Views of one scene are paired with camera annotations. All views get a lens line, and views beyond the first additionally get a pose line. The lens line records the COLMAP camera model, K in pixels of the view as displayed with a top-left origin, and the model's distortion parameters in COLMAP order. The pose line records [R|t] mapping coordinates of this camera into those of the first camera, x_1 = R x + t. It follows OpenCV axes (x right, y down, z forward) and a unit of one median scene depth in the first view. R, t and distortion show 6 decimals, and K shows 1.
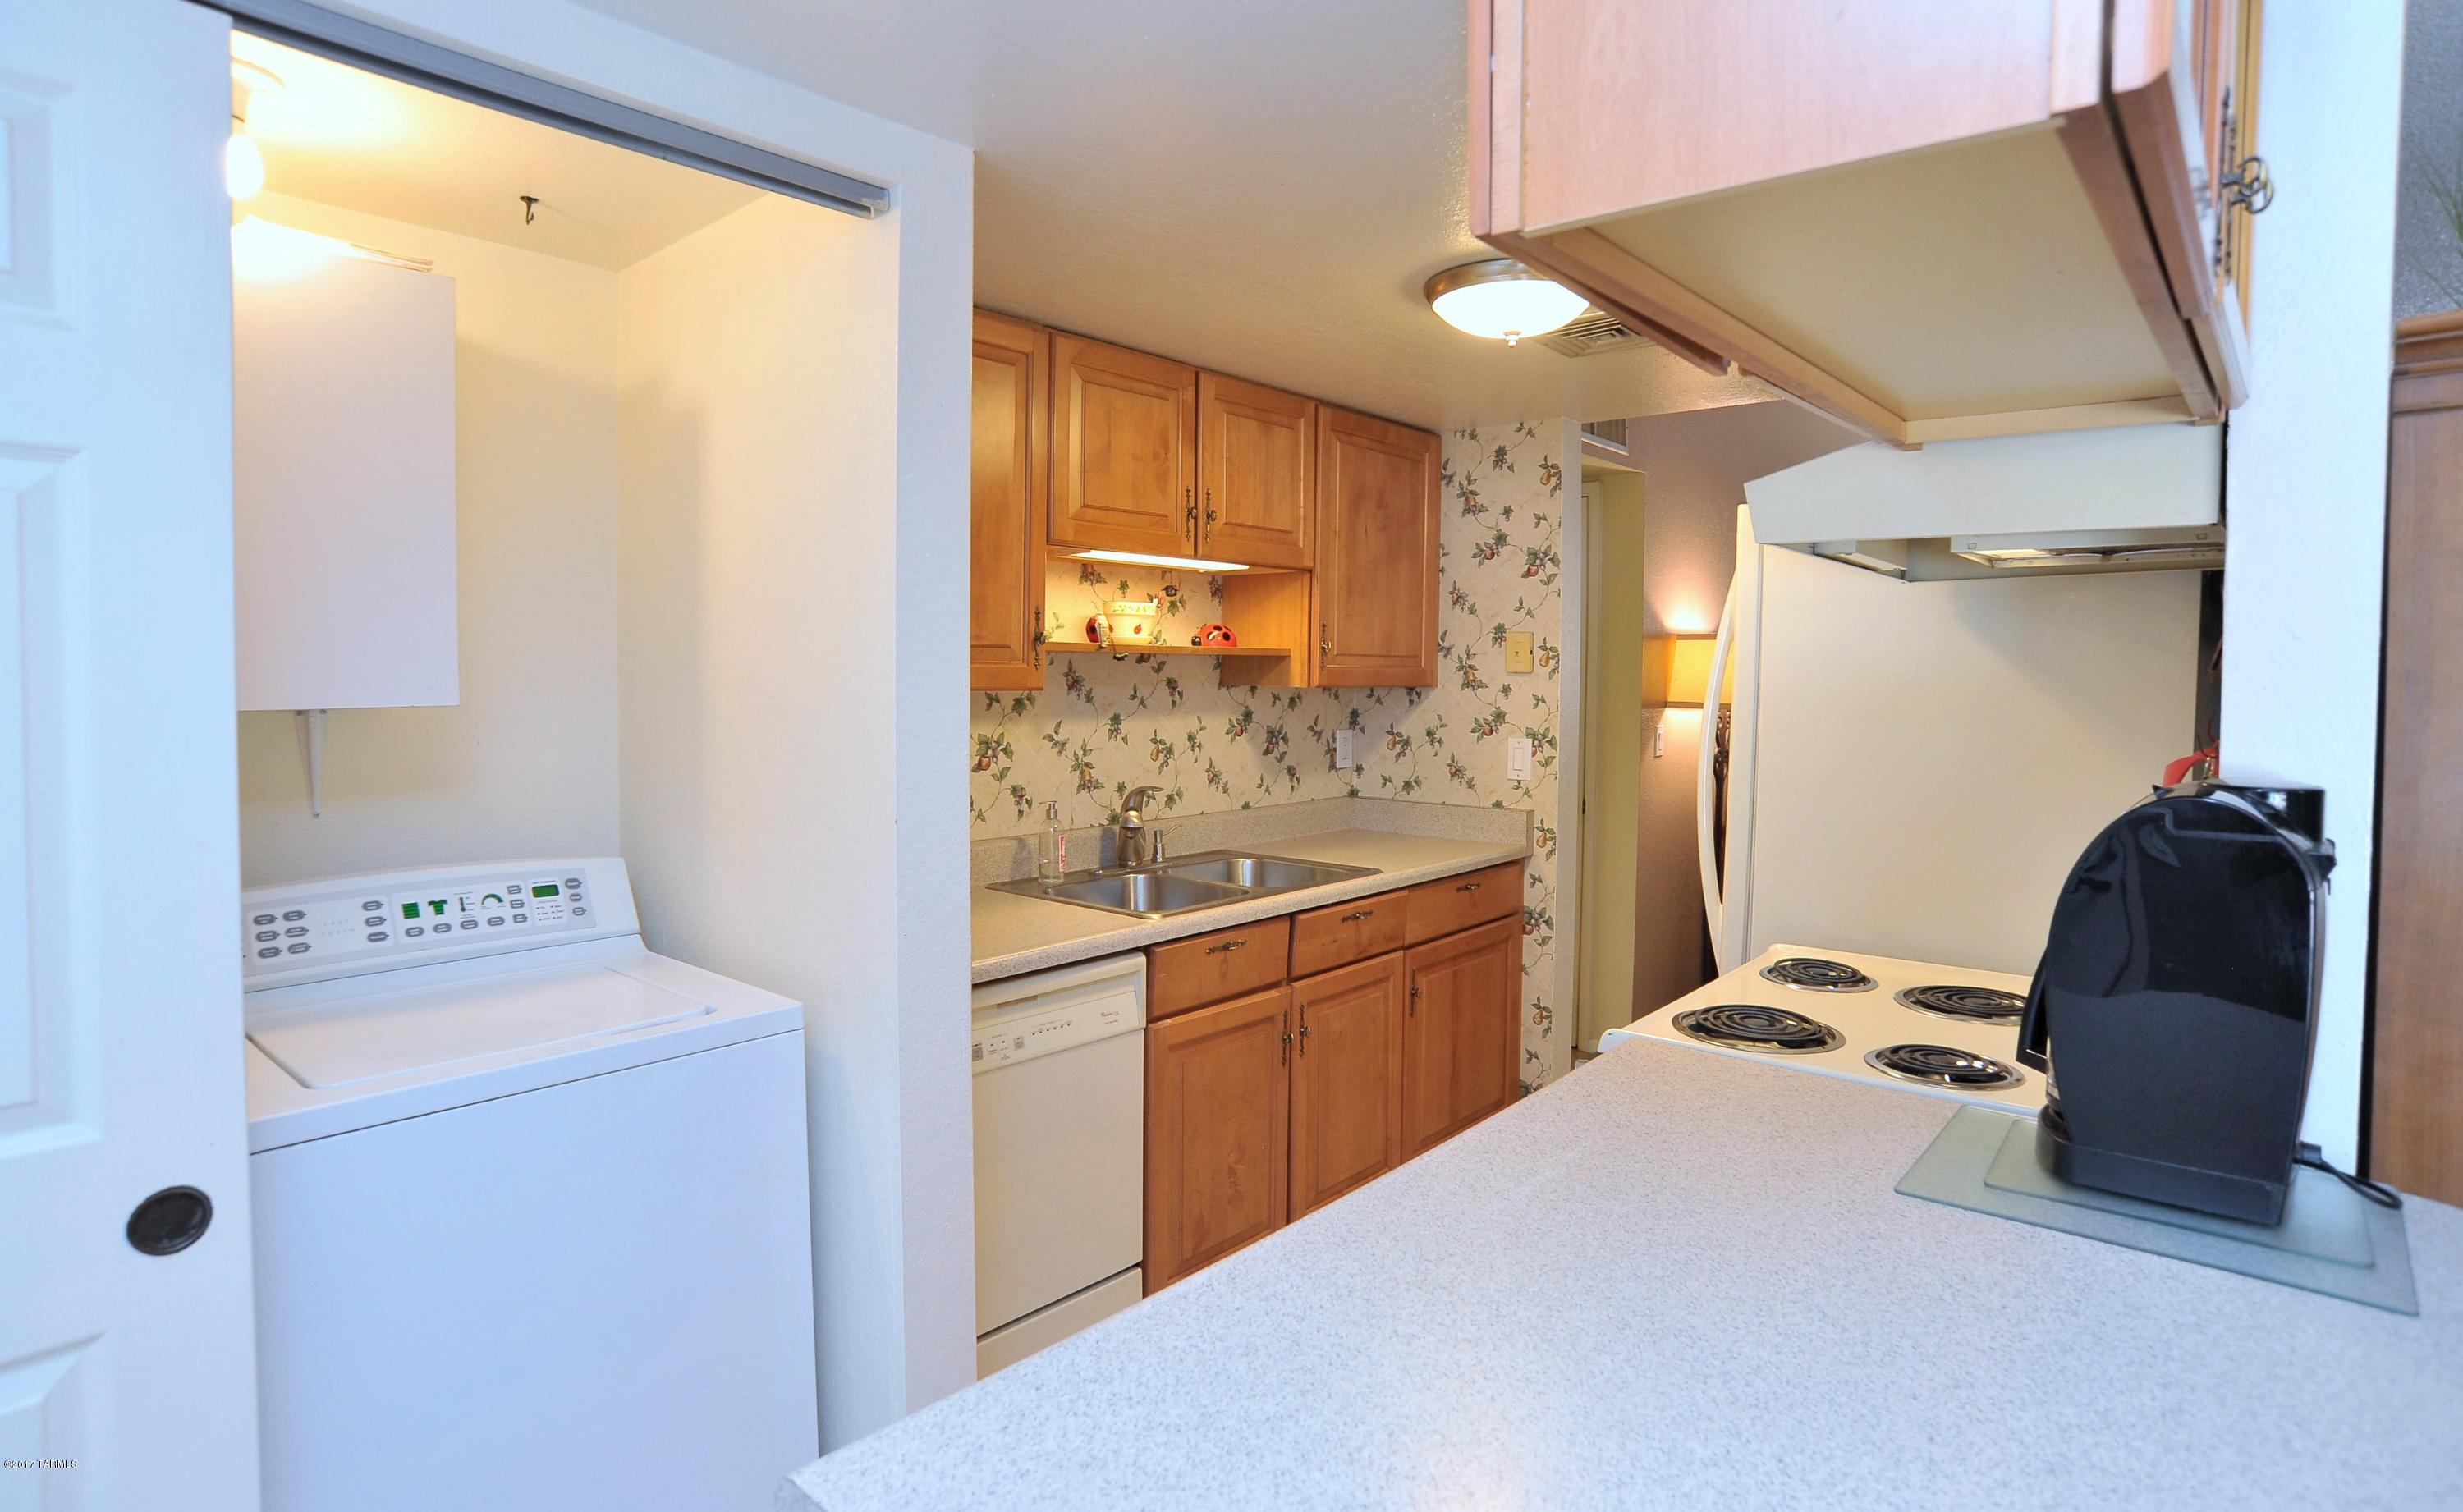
lens RADIAL K [[1268.4, 0, 1221.1], [0, 1268.4, 745.7], [0, 0, 1]] dist [-0.032211, 0.001230]
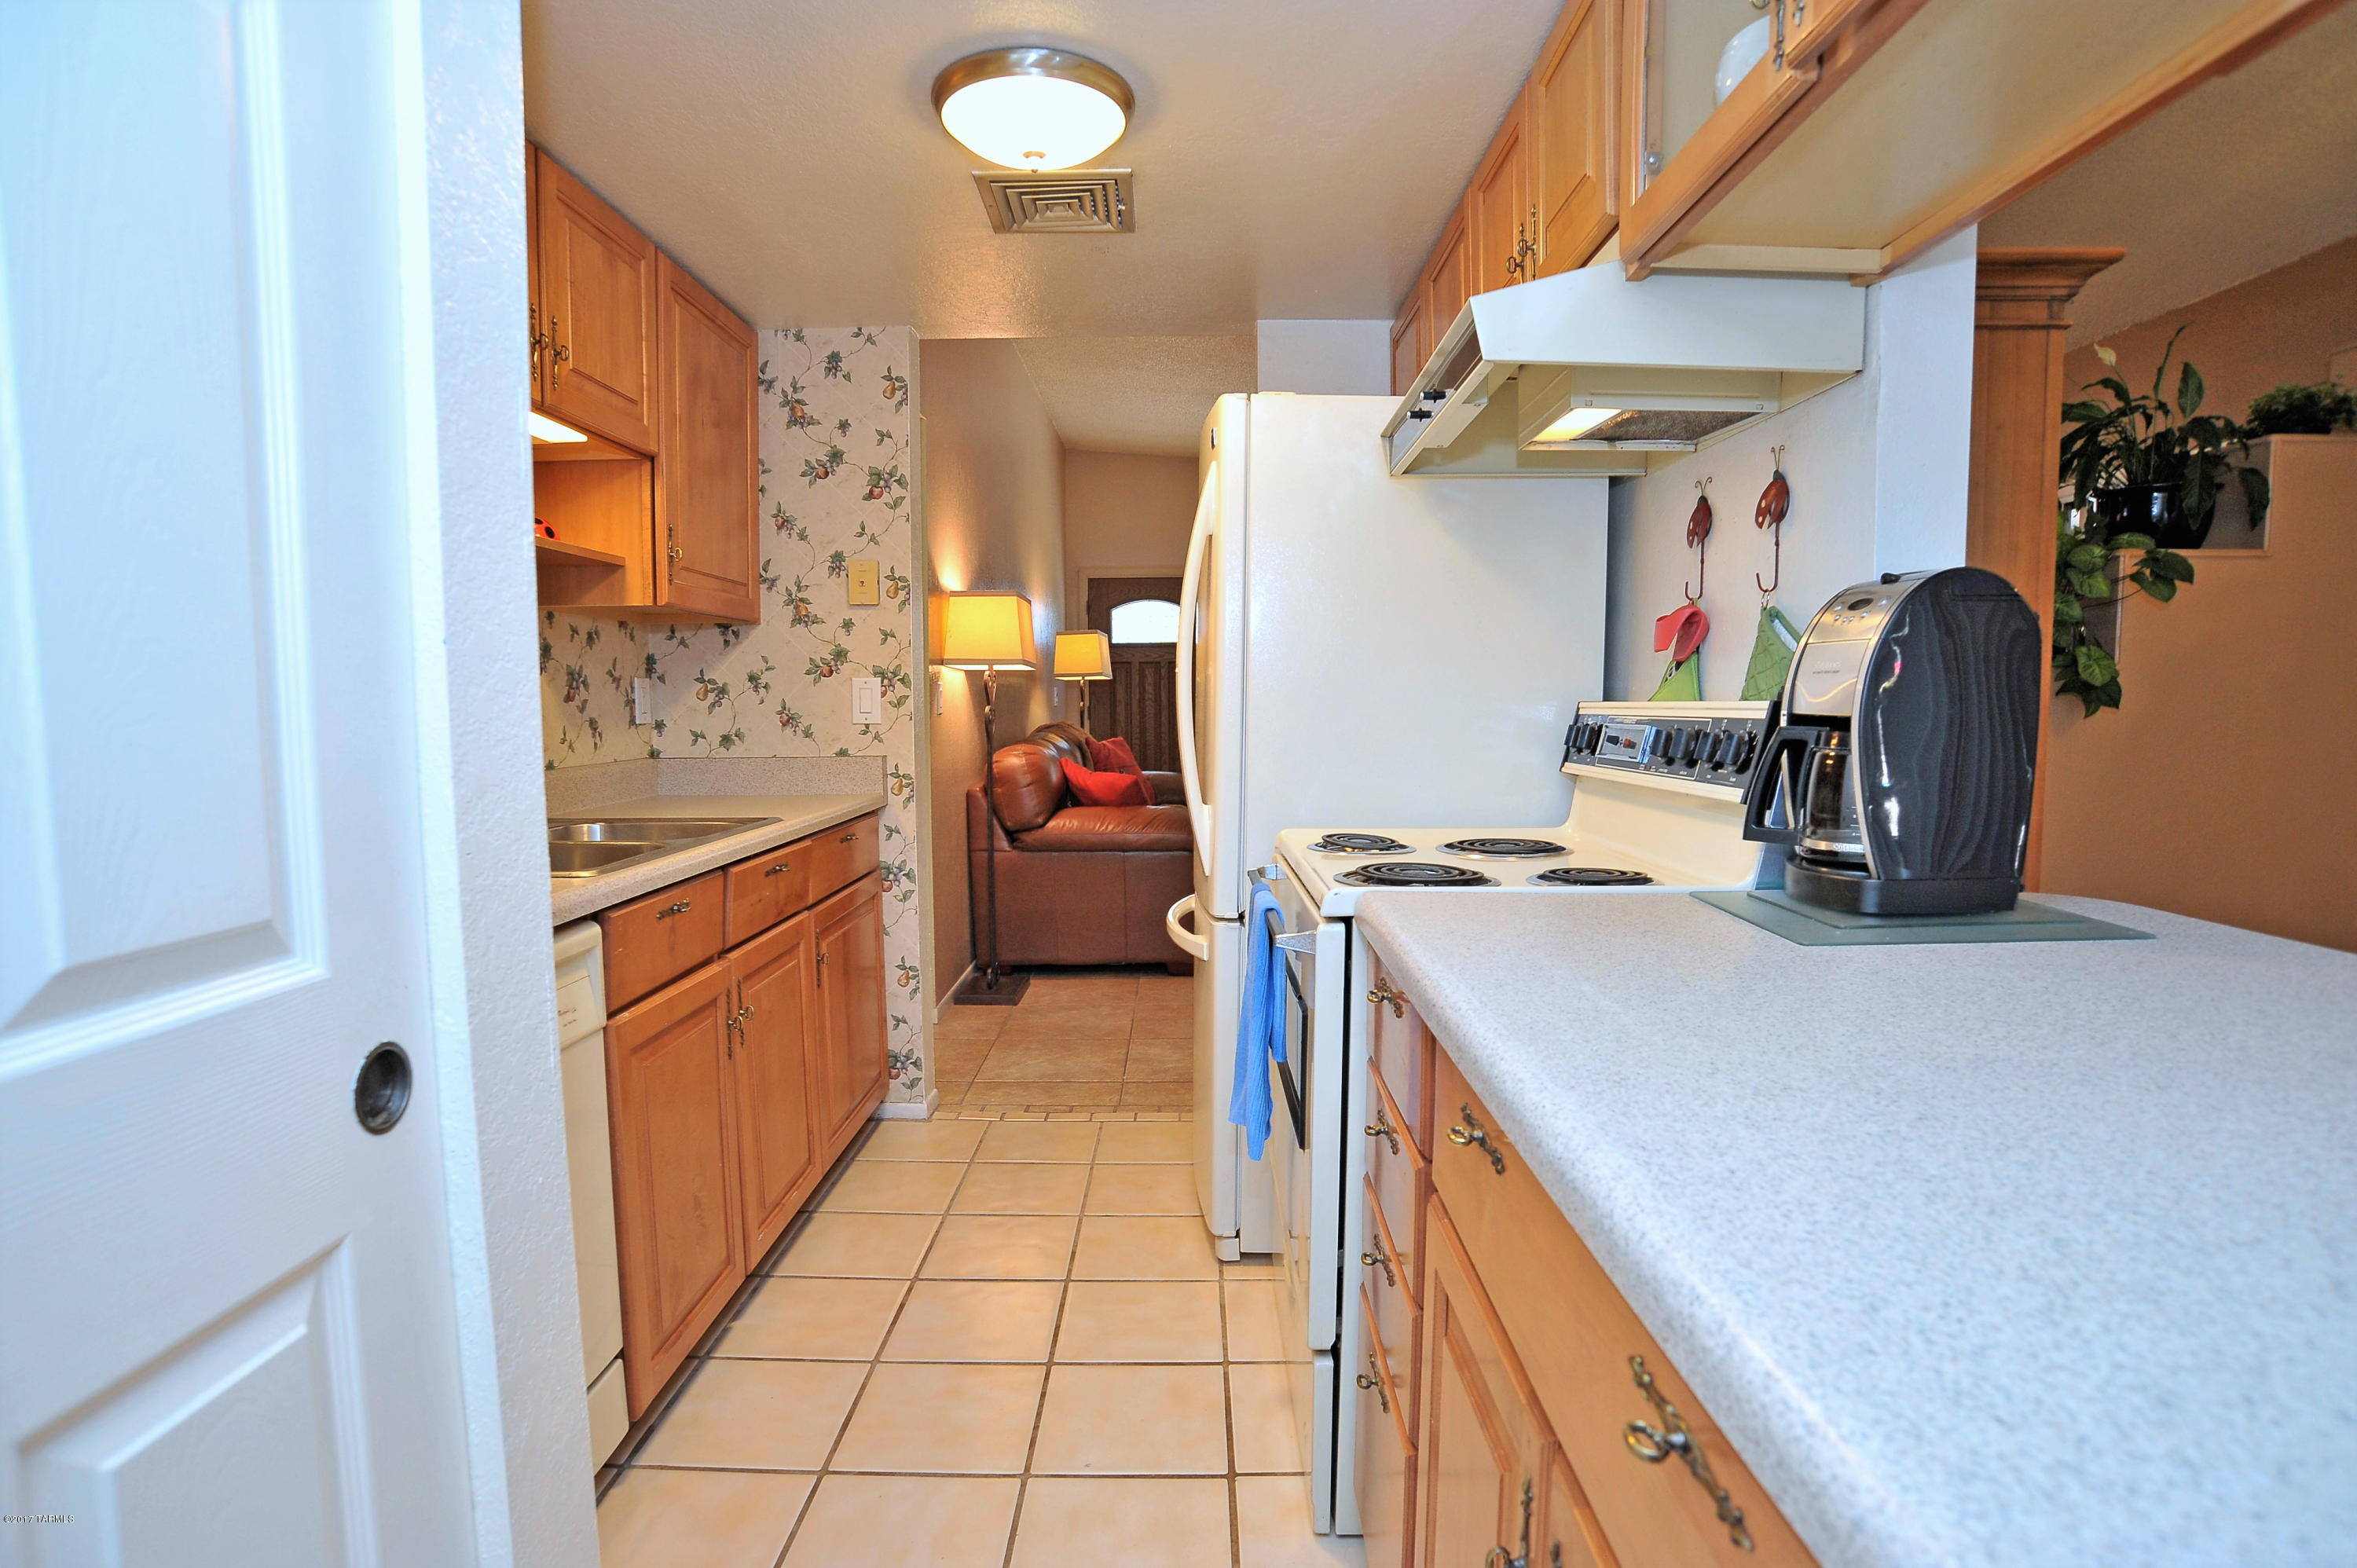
lens RADIAL K [[1217.0, 0, 1176.9], [0, 1217.0, 796.0], [0, 0, 1]] dist [-0.047817, -0.002306]
pose [[0.765358, -0.063306, 0.640483, -0.170868], [0.049659, 0.997993, 0.039301, 0.060241], [-0.641686, 0.001726, 0.766966, 0.200863]]
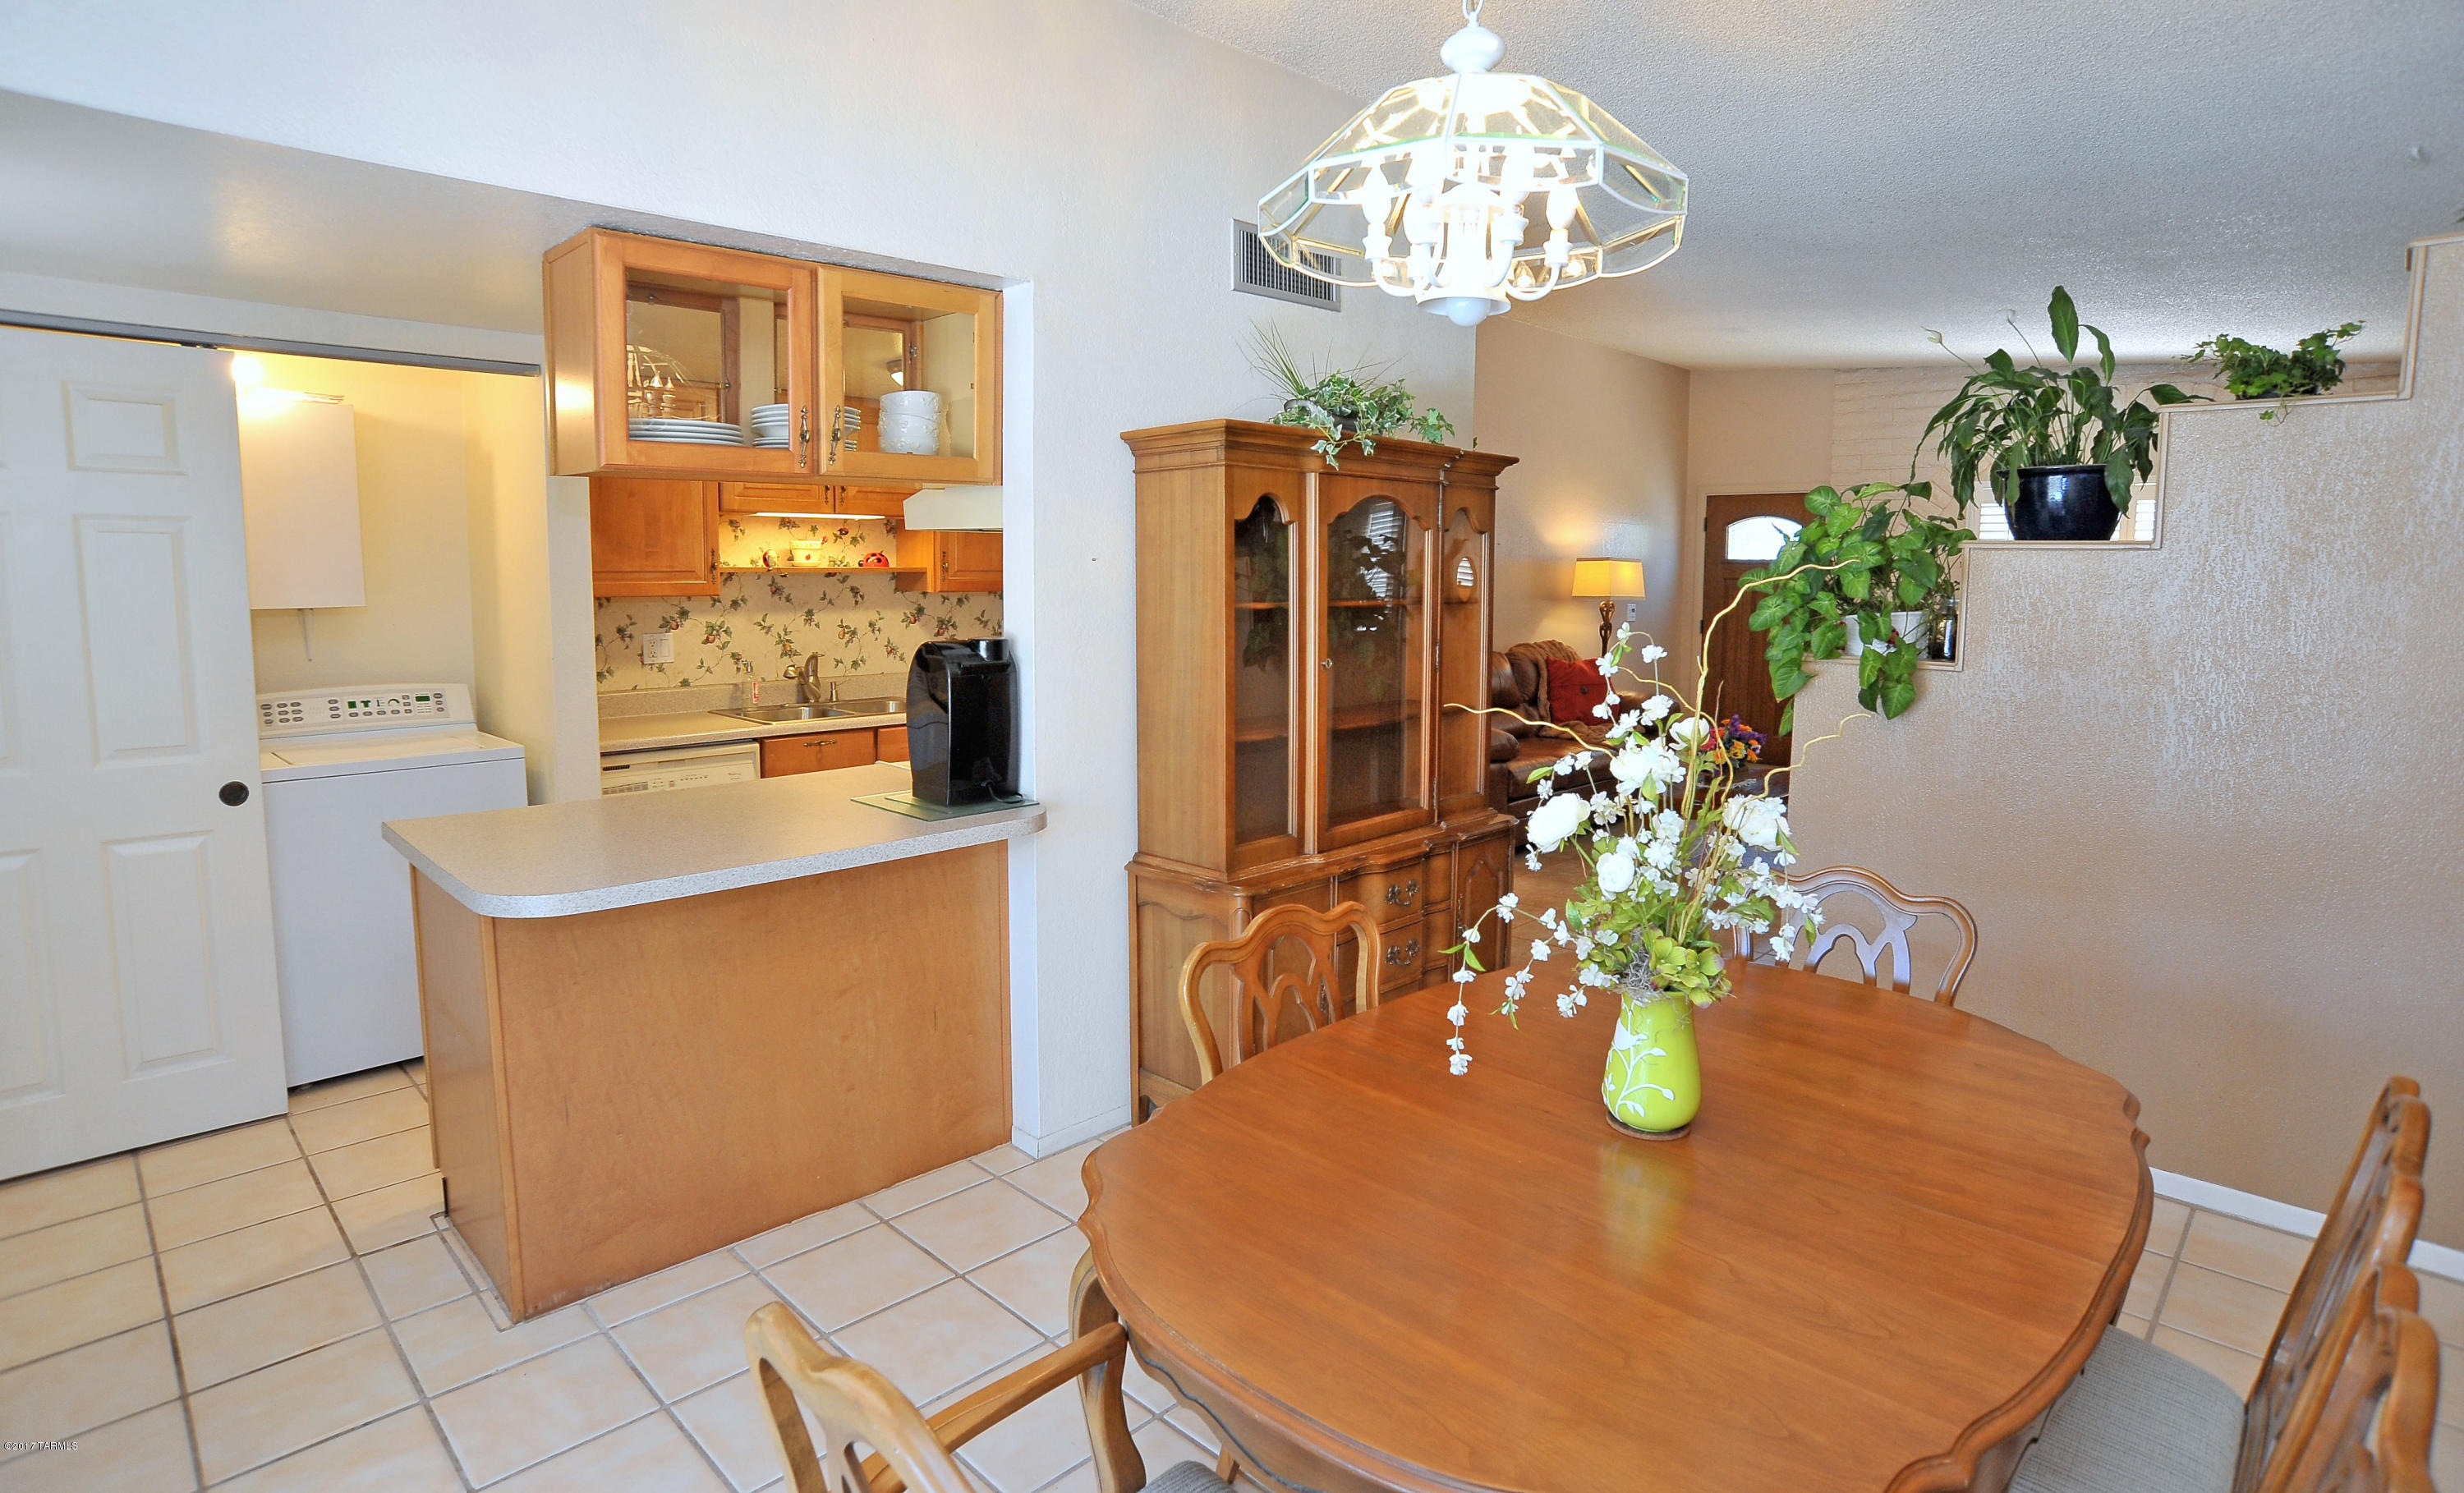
lens RADIAL K [[1269.0, 0, 1228.5], [0, 1269.0, 744.0], [0, 0, 1]] dist [-0.032211, 0.001230]
pose [[0.998378, 0.011104, -0.055838, 0.514307], [-0.006464, 0.996561, 0.082611, 0.008700], [0.056563, -0.082116, 0.995016, -0.551341]]
